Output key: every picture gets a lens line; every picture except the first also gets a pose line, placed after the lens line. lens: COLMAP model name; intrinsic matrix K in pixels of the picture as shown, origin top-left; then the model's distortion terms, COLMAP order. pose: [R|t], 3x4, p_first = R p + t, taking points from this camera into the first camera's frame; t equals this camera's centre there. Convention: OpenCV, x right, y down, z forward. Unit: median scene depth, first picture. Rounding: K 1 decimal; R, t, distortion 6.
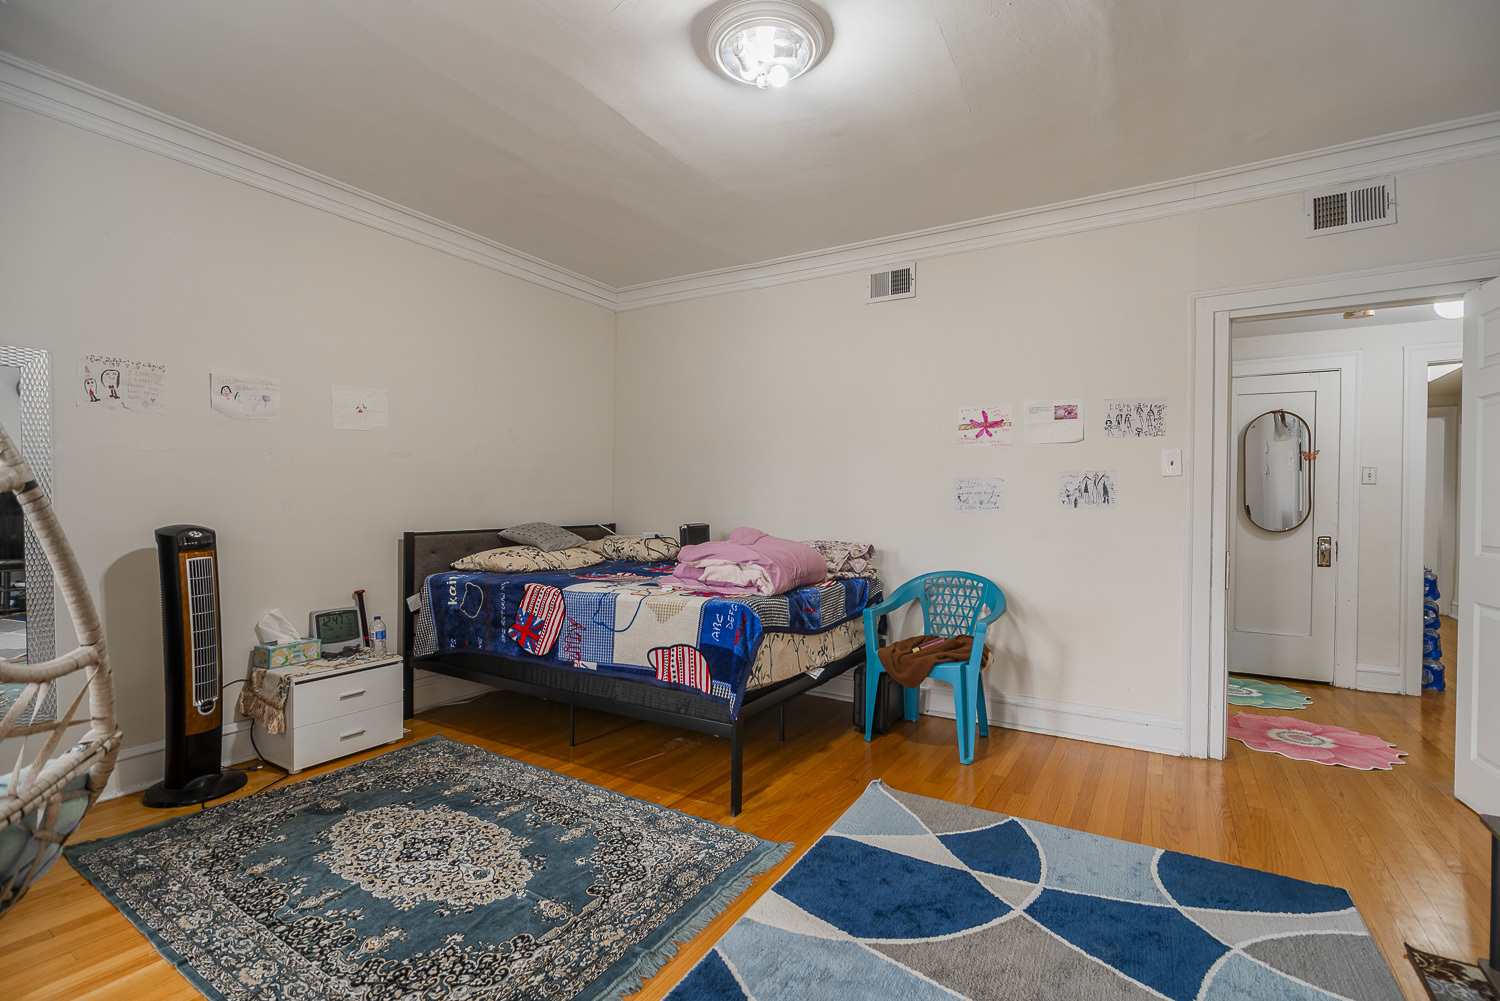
lens RADIAL K [[690.4, 0, 750.0], [0, 690.4, 500.5], [0, 0, 1]] dist [-0.013606, 0.000022]
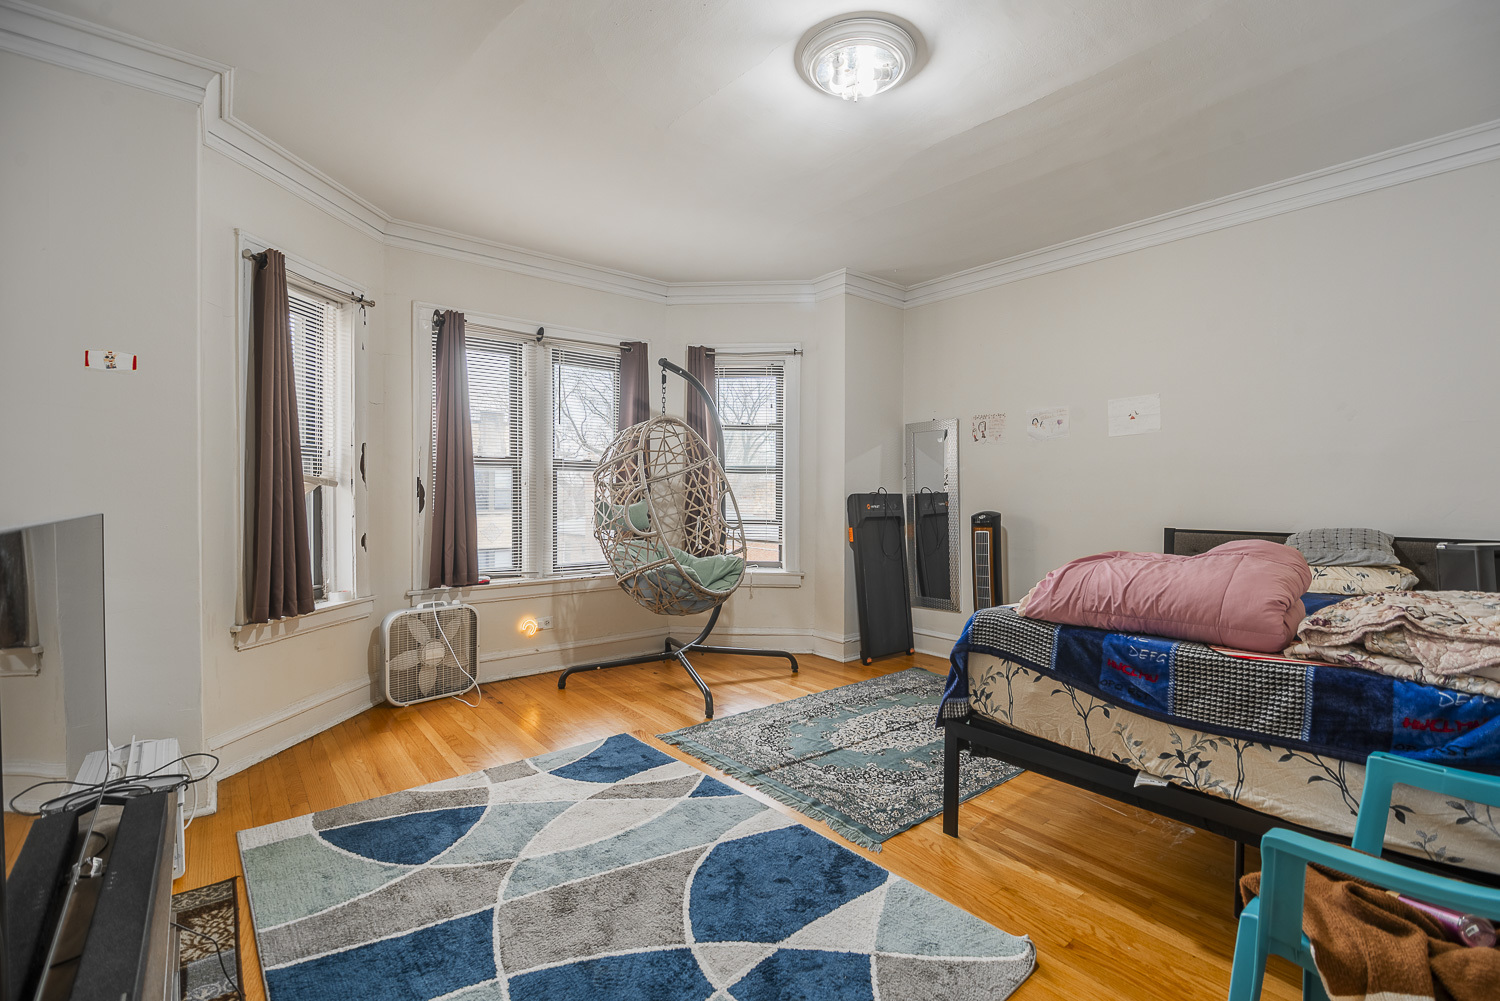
lens RADIAL K [[690.4, 0, 750.0], [0, 690.4, 500.5], [0, 0, 1]] dist [-0.013606, 0.000022]
pose [[-0.351748, 0.000934, -0.936094, 0.873037], [-0.008884, 0.999951, 0.004336, 0.007381], [0.936053, 0.009842, -0.351722, 0.999313]]
